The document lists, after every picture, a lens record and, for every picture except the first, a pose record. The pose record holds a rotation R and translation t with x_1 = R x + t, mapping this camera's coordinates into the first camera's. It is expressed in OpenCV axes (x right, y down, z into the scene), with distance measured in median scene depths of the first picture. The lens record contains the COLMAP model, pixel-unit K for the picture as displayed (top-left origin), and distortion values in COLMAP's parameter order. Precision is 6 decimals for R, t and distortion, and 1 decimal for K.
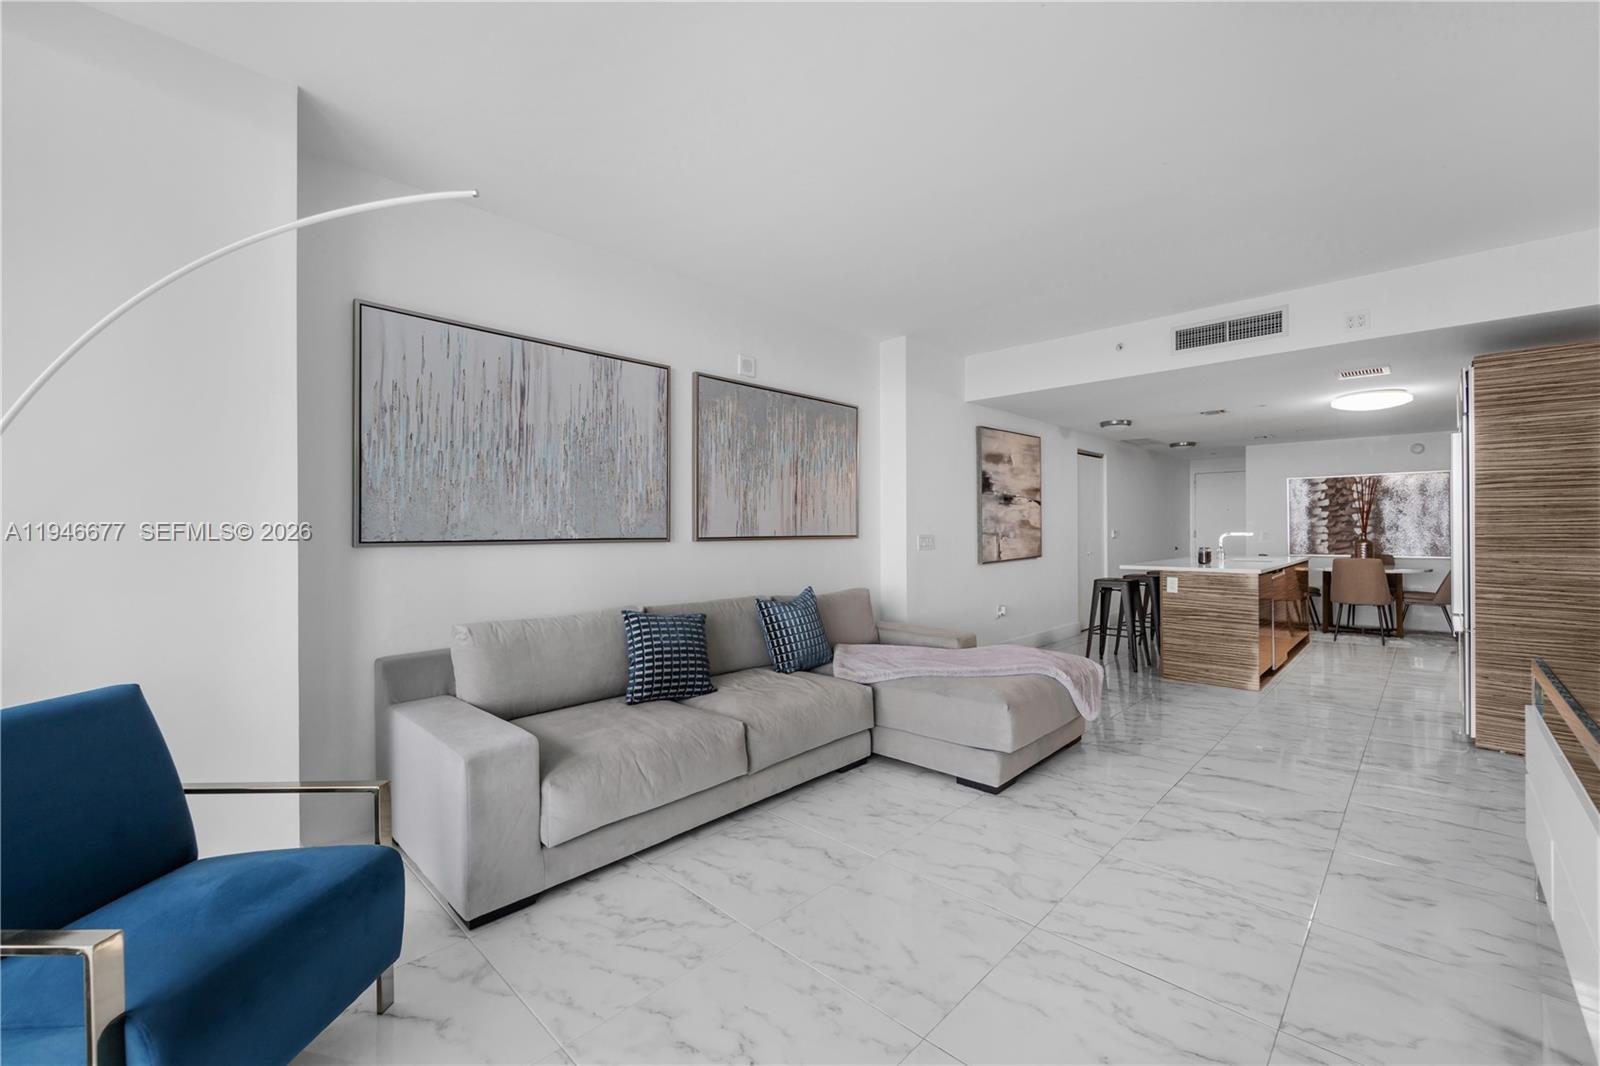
lens RADIAL K [[650.7, 0, 803.4], [0, 650.7, 532.3], [0, 0, 1]] dist [-0.000413, -0.000152]
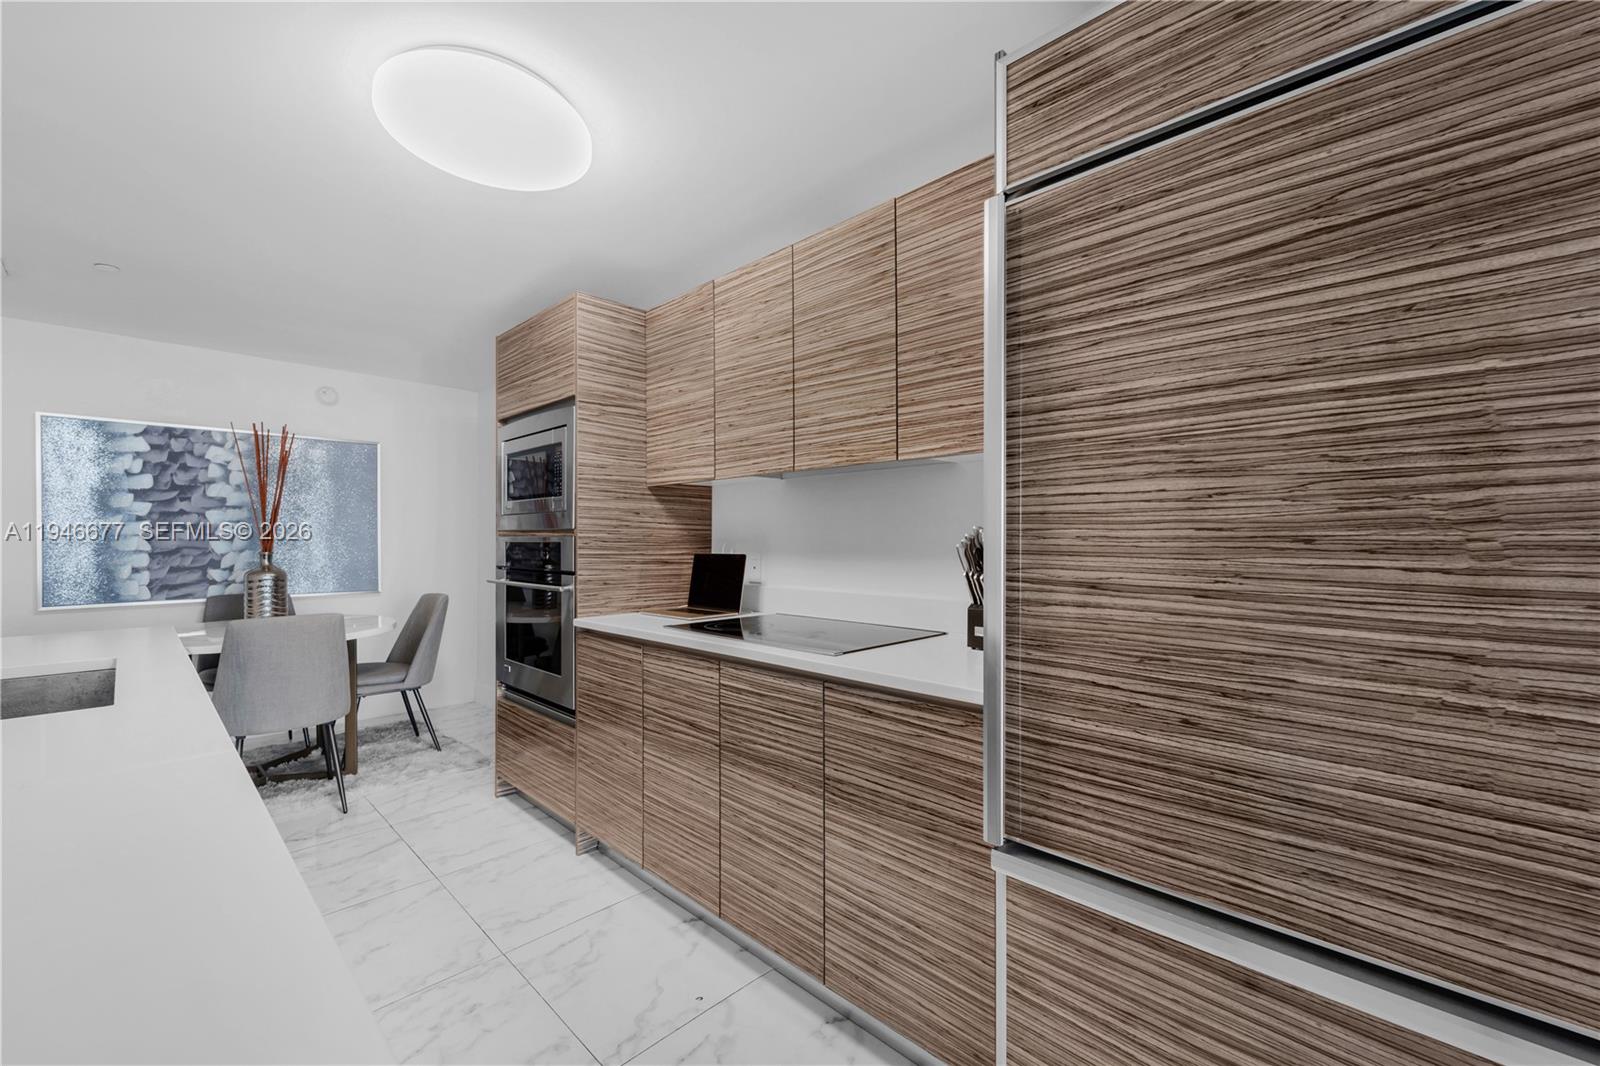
lens RADIAL K [[664.4, 0, 800.9], [0, 664.4, 544.9], [0, 0, 1]] dist [0.000480, -0.000371]
pose [[0.014794, 0.000193, 0.999891, 0.612689], [0.000905, 1.000000, -0.000206, -0.005082], [-0.999890, 0.000908, 0.014794, 0.927366]]
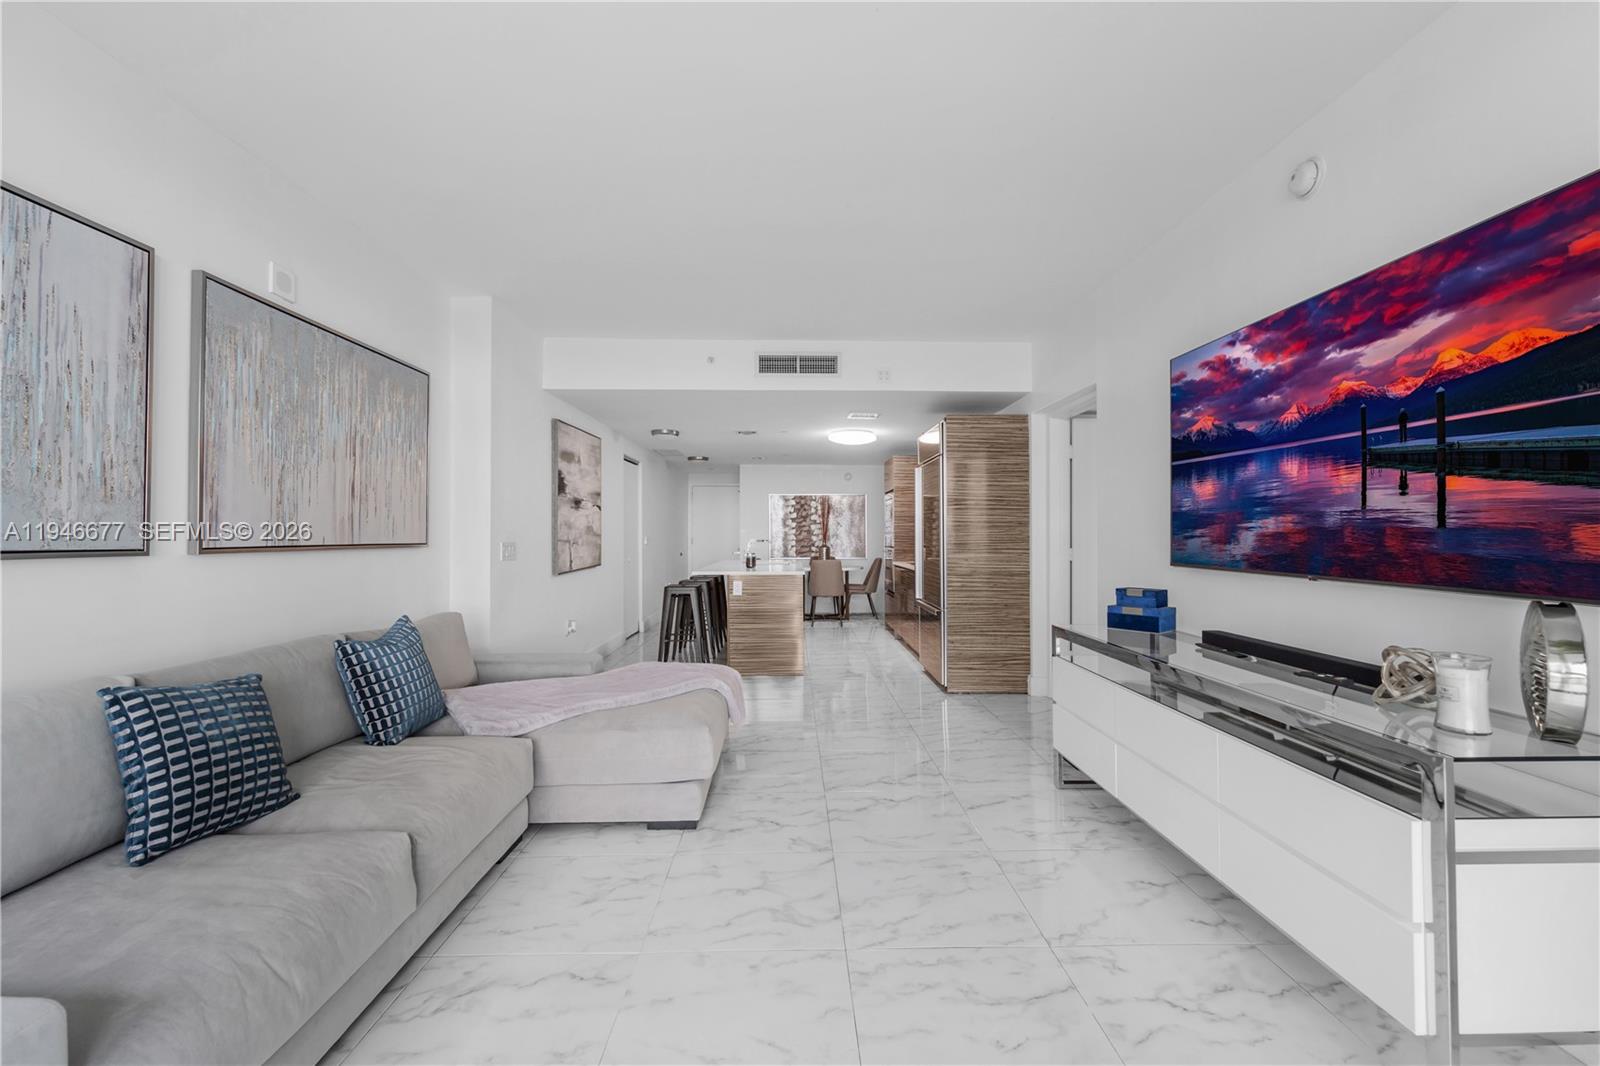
lens RADIAL K [[678.7, 0, 800.1], [0, 678.7, 527.3], [0, 0, 1]] dist [0.000297, 0.000117]
pose [[0.708421, 0.013284, 0.705665, -0.163780], [-0.001161, 0.999843, -0.017657, -0.000264], [-0.705789, 0.011690, 0.708325, 0.132704]]
